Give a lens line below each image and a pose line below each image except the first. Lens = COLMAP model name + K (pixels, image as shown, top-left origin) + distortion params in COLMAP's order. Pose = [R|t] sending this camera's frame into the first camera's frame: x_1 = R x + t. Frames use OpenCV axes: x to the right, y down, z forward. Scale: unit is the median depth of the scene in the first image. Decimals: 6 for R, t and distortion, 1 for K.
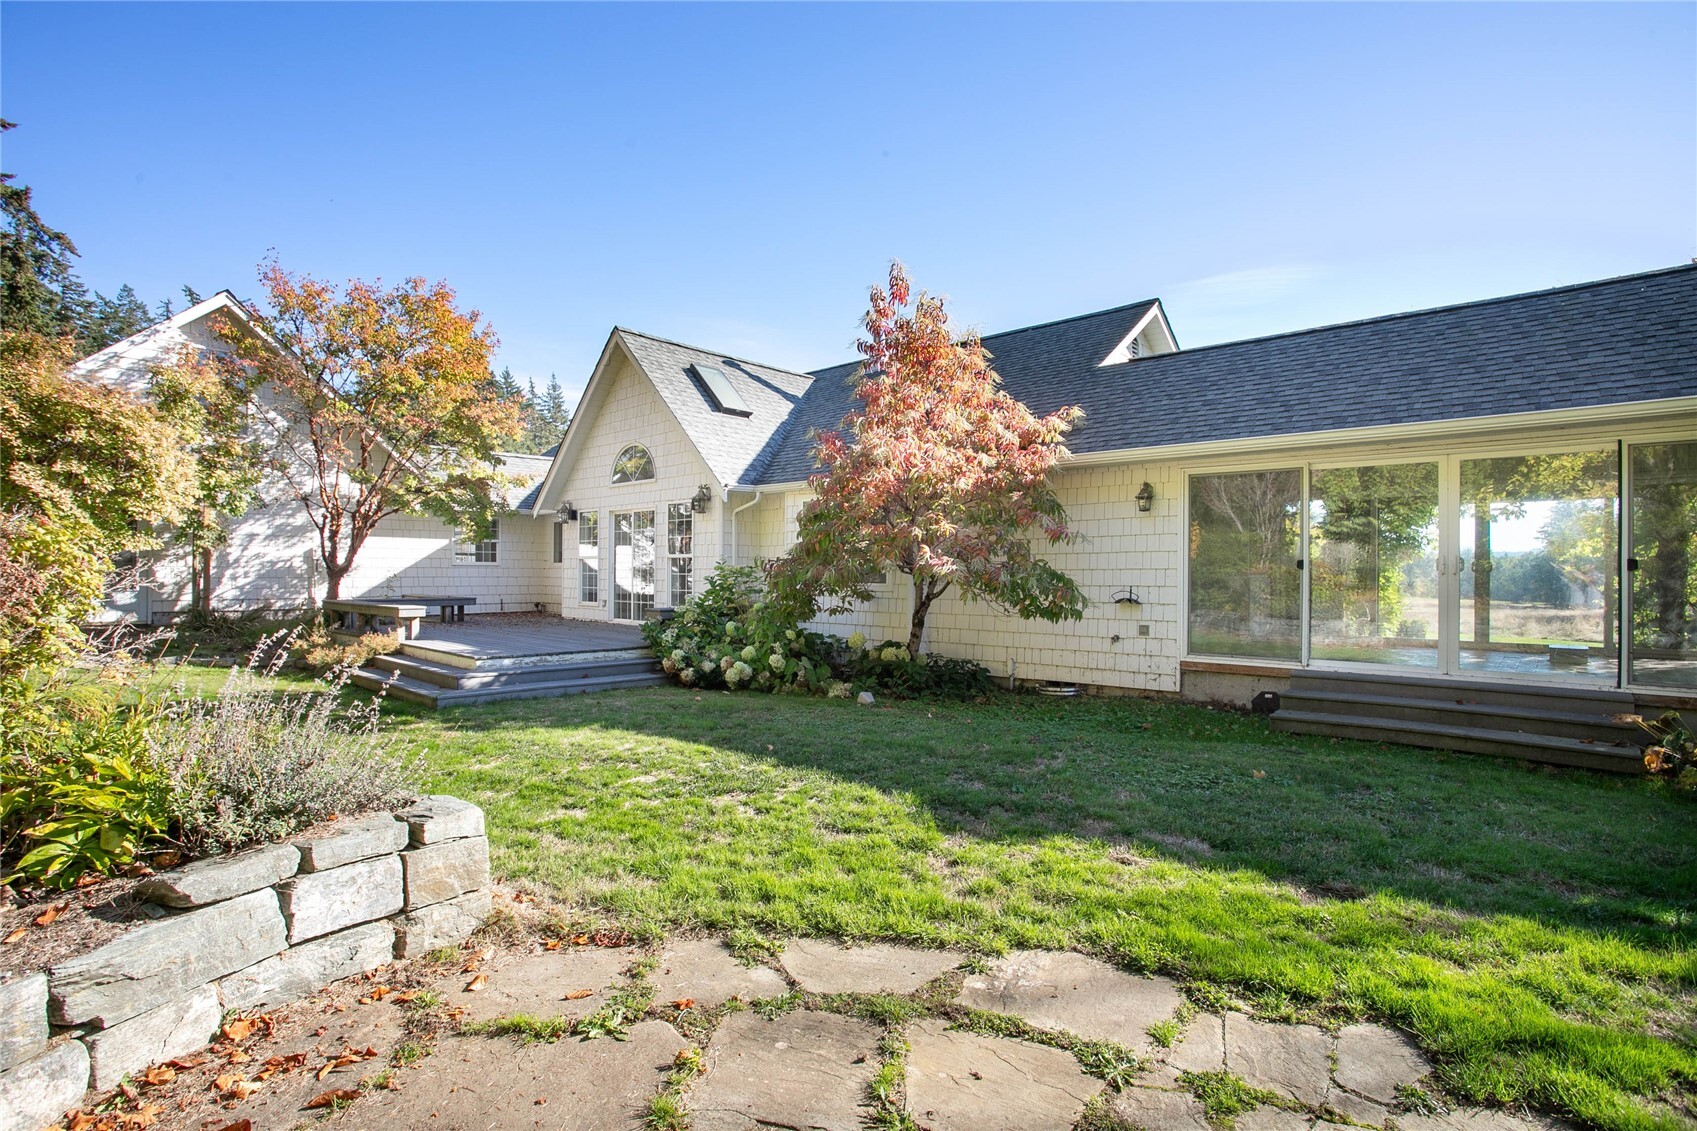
lens RADIAL K [[843.1, 0, 848.0], [0, 843.1, 565.8], [0, 0, 1]] dist [-0.001064, 0.002323]
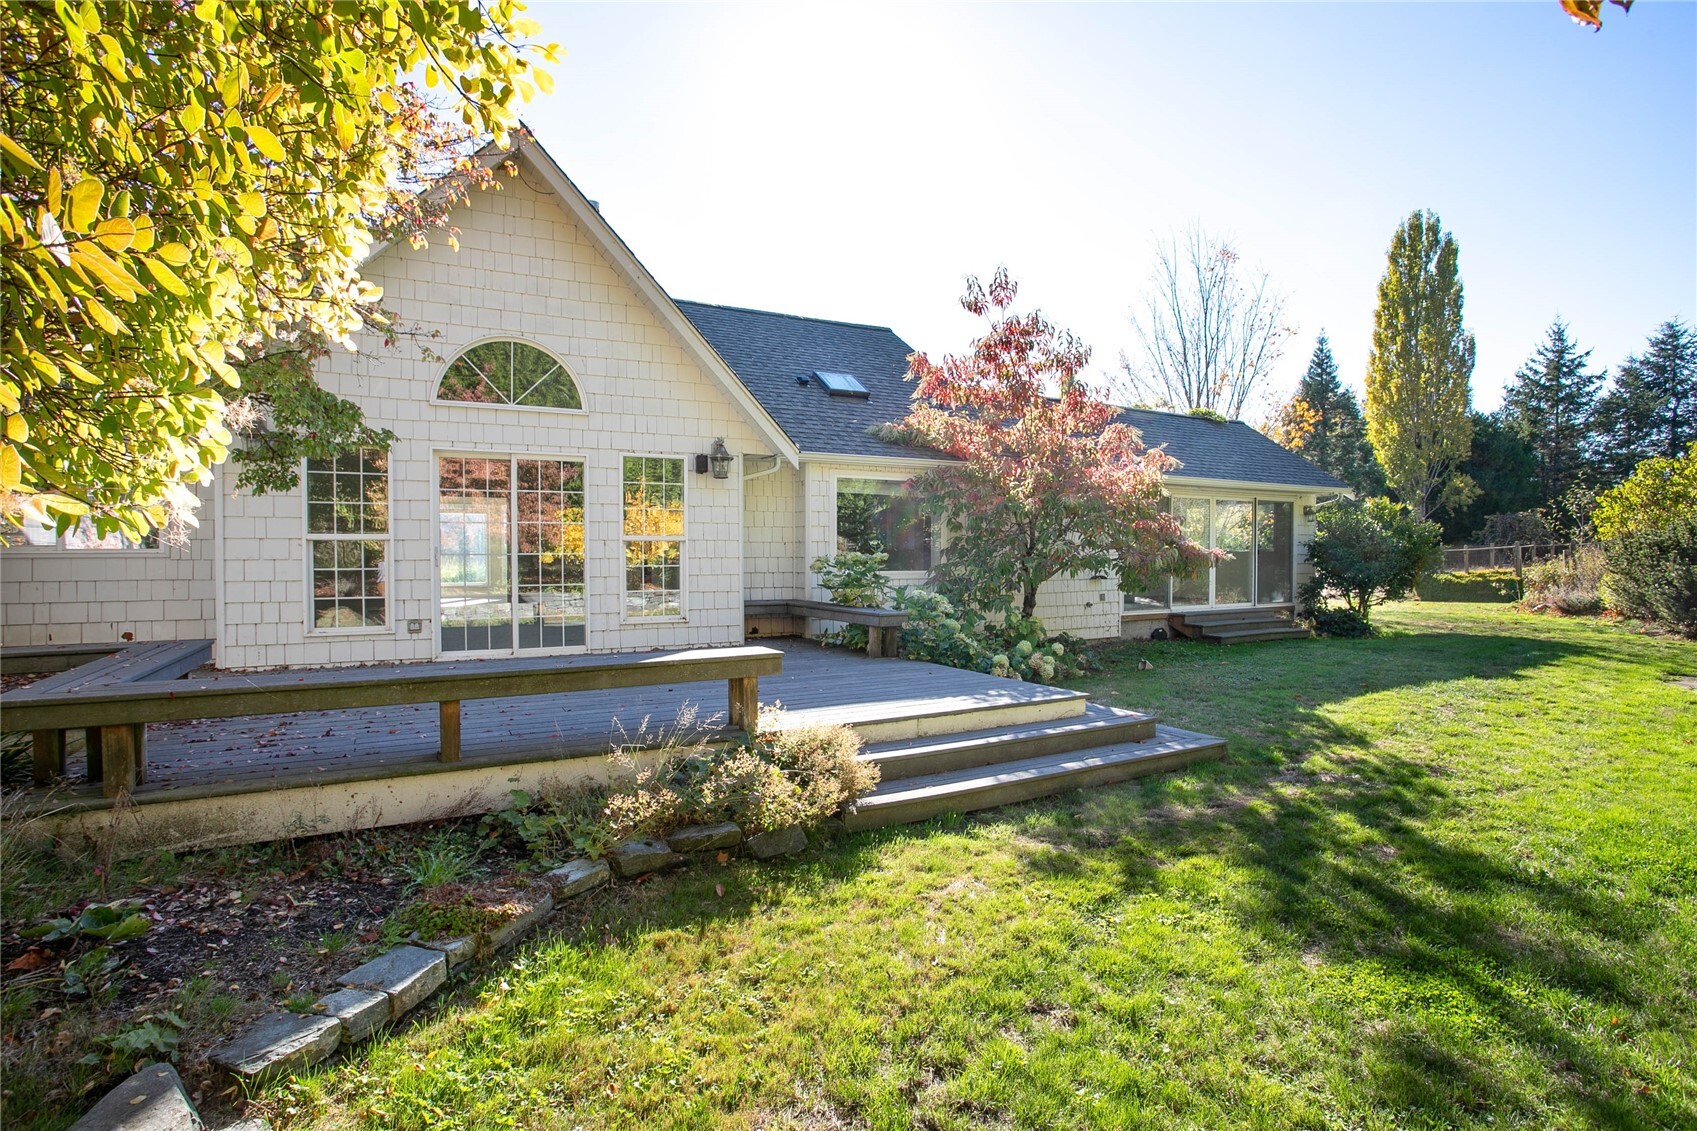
lens RADIAL K [[843.1, 0, 851.1], [0, 843.1, 564.6], [0, 0, 1]] dist [-0.001064, 0.002323]
pose [[0.315707, -0.017318, 0.948699, -1.096907], [0.003080, 0.999847, 0.017227, -0.003088], [-0.948852, -0.002517, 0.315712, 0.934277]]
